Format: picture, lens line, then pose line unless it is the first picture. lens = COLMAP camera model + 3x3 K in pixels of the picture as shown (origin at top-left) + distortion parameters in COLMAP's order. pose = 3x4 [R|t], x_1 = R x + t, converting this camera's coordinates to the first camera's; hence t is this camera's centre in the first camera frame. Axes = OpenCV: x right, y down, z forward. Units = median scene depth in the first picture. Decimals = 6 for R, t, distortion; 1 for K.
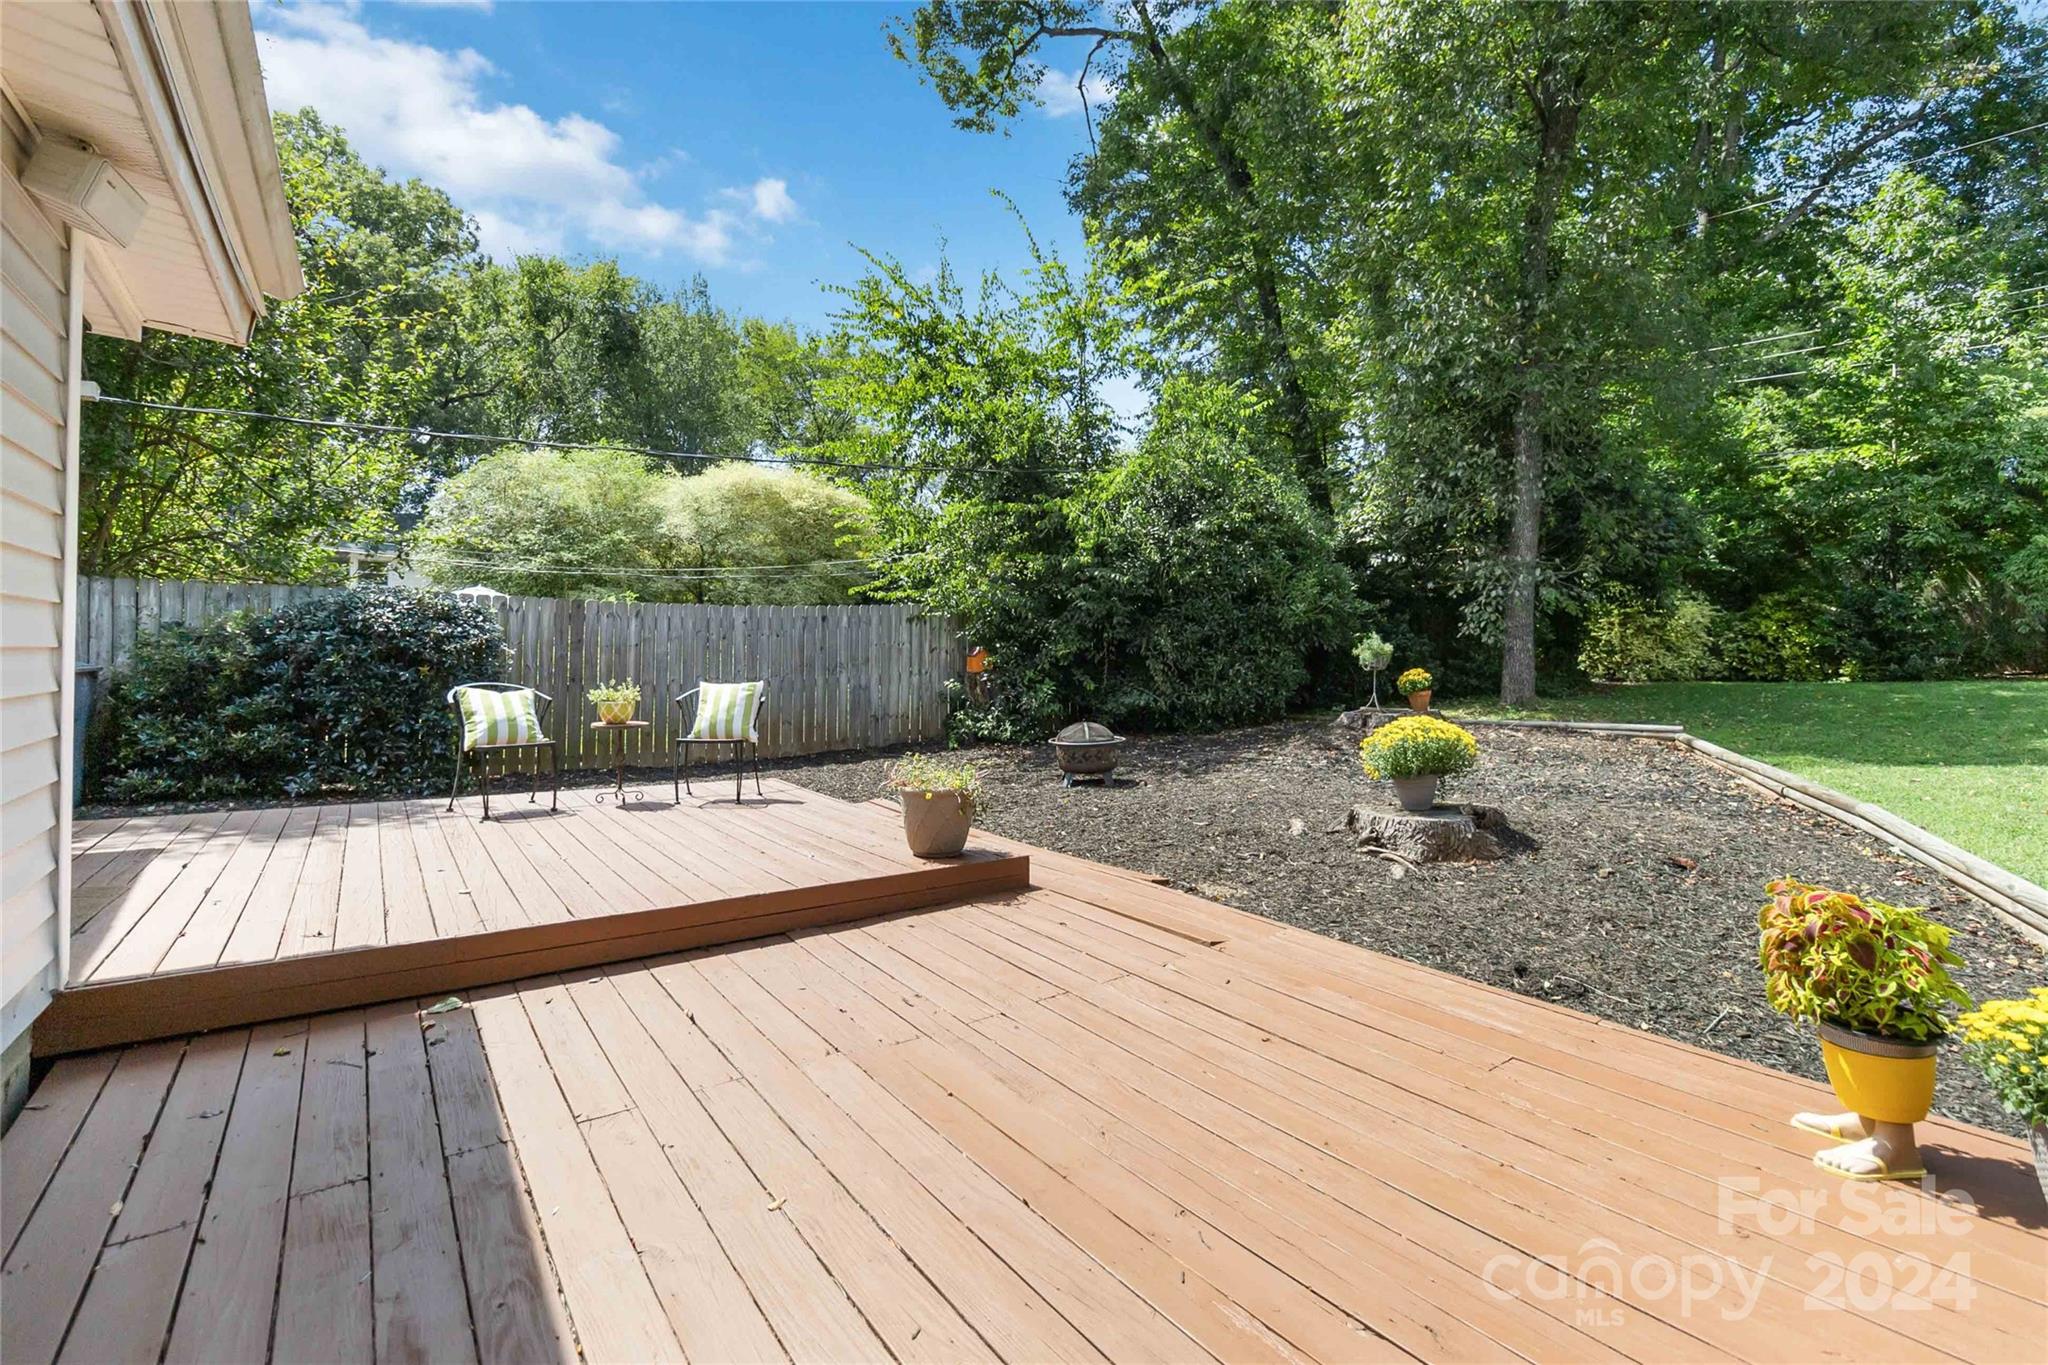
lens RADIAL K [[956.8, 0, 1037.2], [0, 956.8, 662.8], [0, 0, 1]] dist [0.002756, 0.001359]
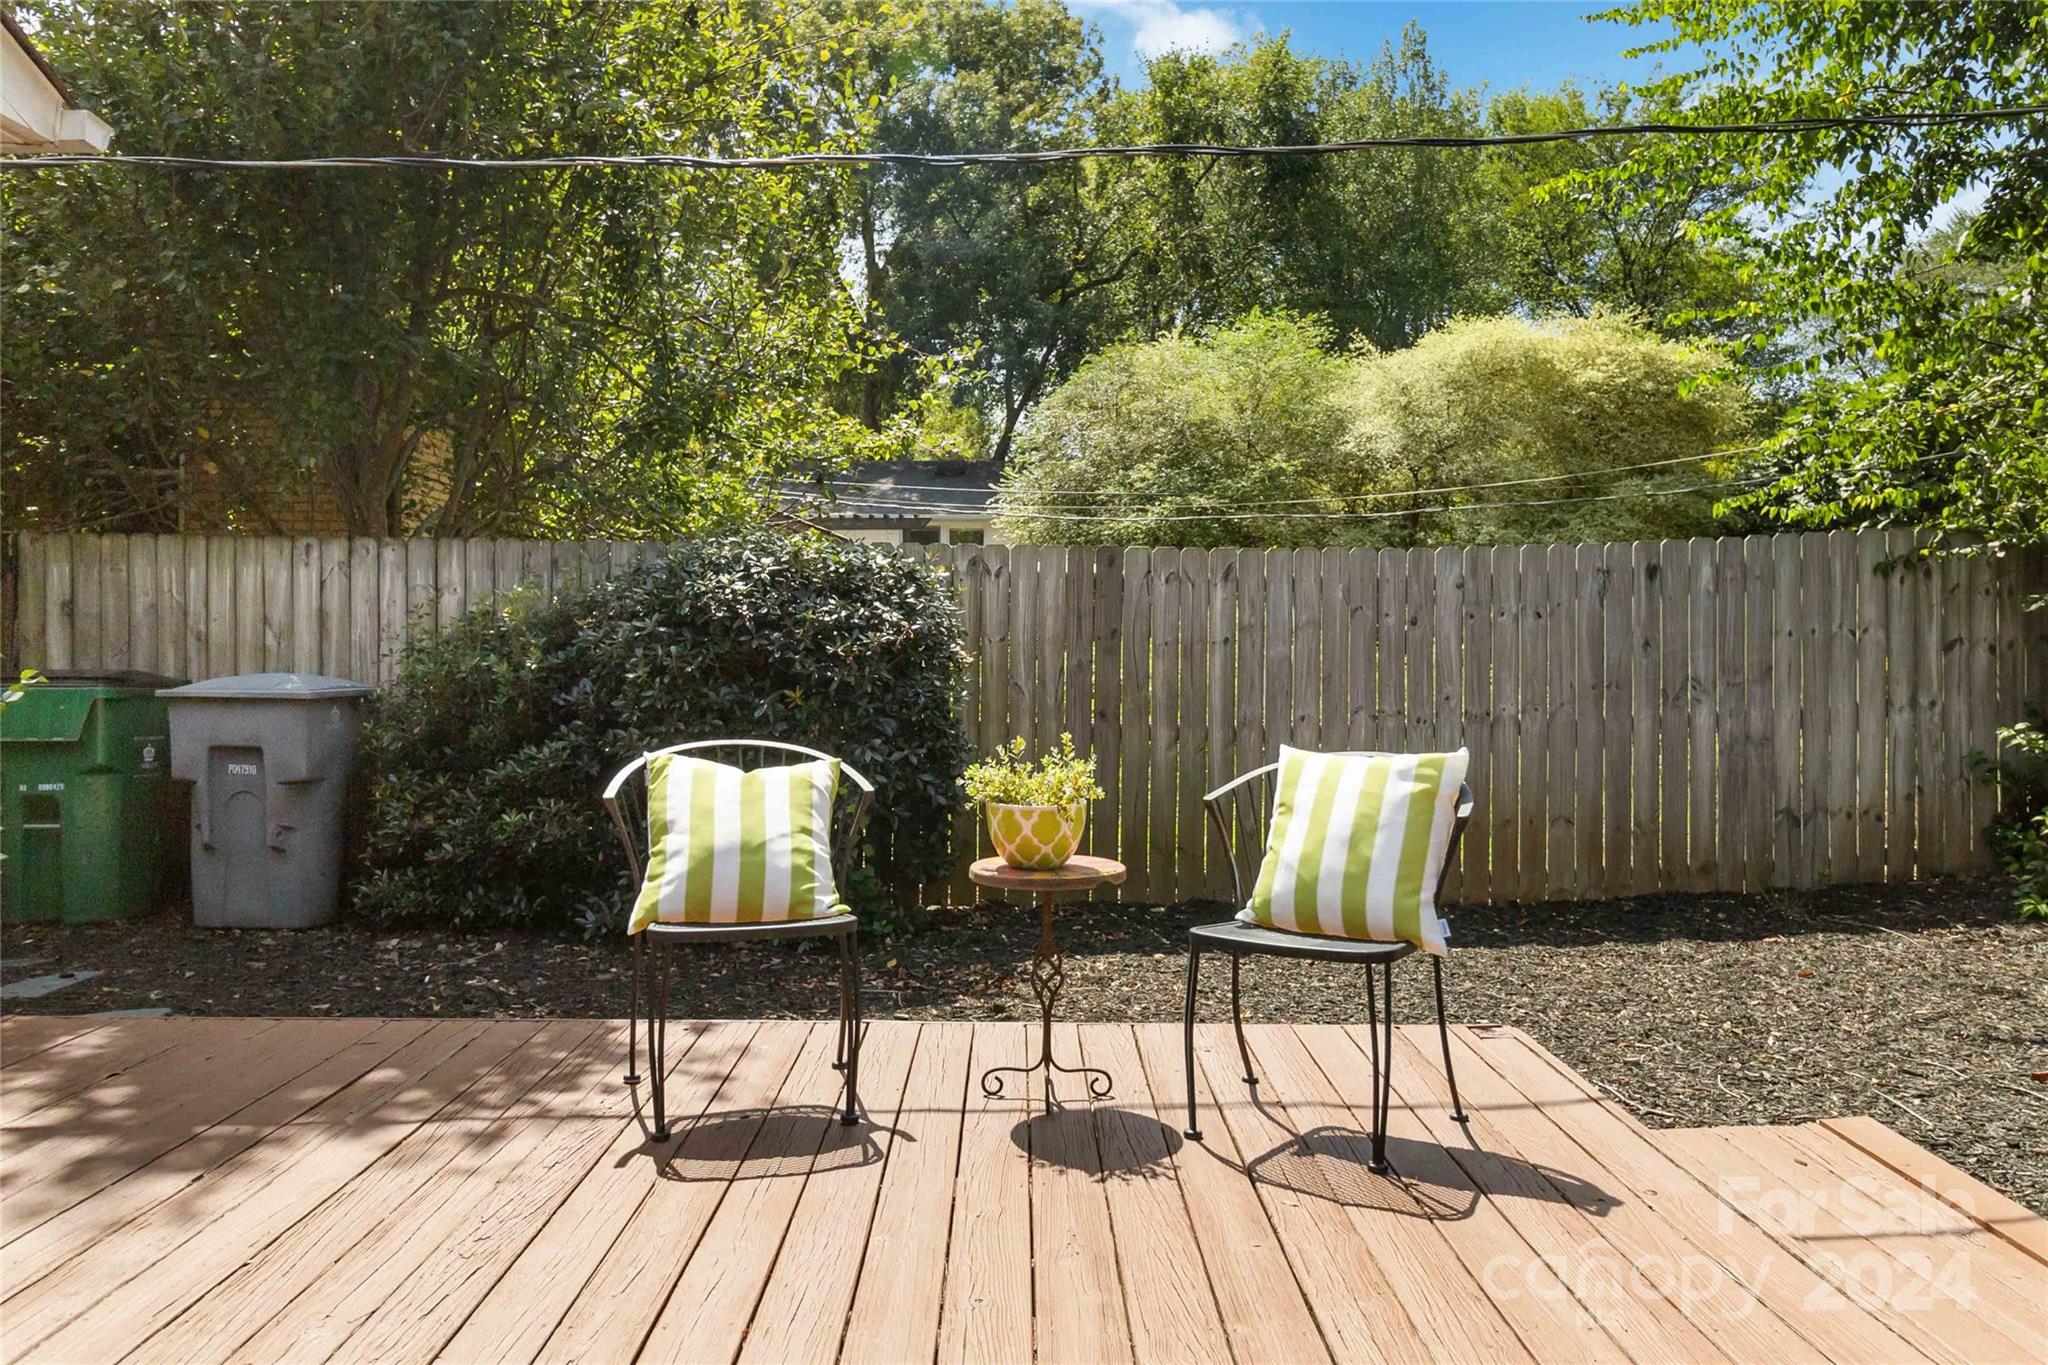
lens RADIAL K [[1509.2, 0, 1031.2], [0, 1509.2, 642.6], [0, 0, 1]] dist [-0.005281, -0.001036]
pose [[0.825316, -0.013122, -0.564518, -0.072051], [0.001934, 0.999790, -0.020413, -0.002648], [0.564667, 0.015755, 0.825168, 0.291308]]
